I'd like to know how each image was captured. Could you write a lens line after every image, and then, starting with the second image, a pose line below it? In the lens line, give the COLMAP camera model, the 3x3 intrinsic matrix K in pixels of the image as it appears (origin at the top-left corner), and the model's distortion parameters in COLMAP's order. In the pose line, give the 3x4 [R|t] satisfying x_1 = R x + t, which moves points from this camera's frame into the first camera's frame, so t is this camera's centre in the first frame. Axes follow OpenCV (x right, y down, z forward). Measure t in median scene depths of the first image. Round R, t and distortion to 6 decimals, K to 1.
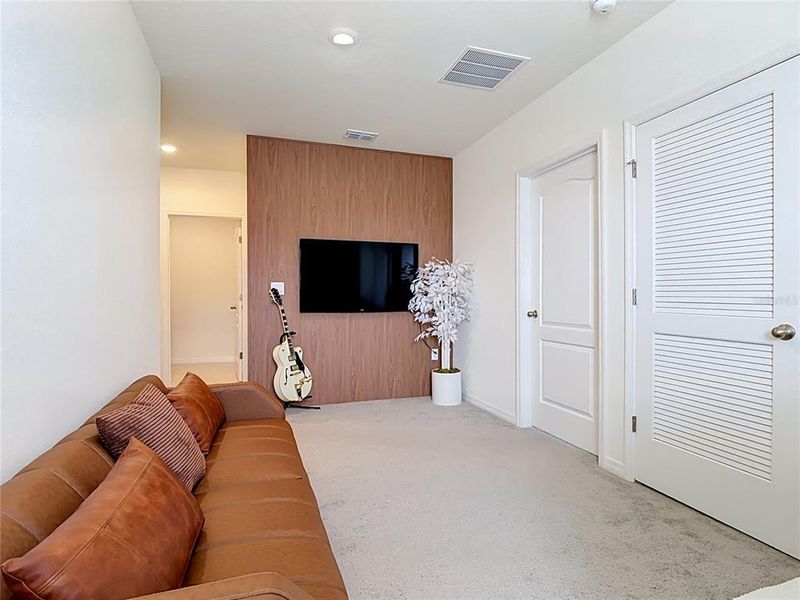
lens RADIAL K [[455.7, 0, 400.0], [0, 455.7, 300.0], [0, 0, 1]] dist [0.000689, -0.000452]
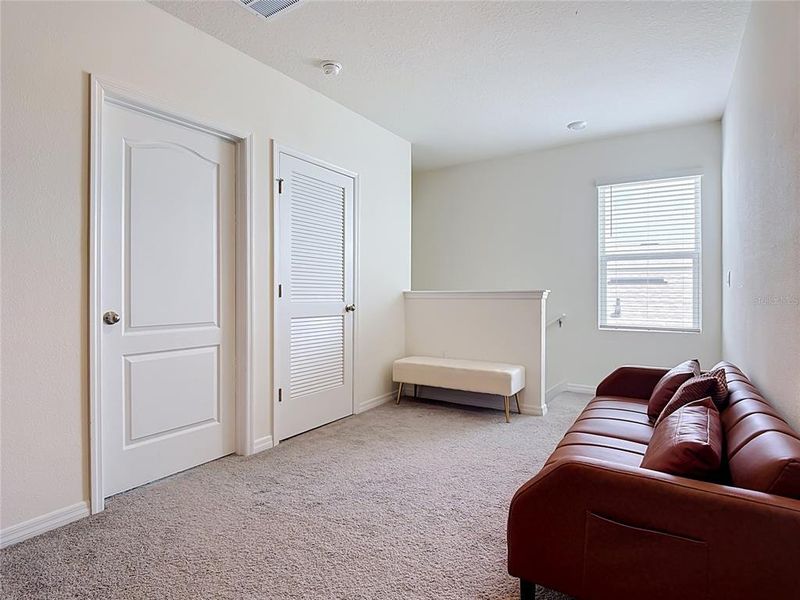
lens RADIAL K [[455.7, 0, 400.0], [0, 455.7, 300.0], [0, 0, 1]] dist [0.000689, -0.000452]
pose [[-0.656722, -0.003848, 0.754123, -0.575802], [0.012062, 0.999805, 0.015605, 0.001718], [-0.754037, 0.019344, -0.656548, 1.451885]]
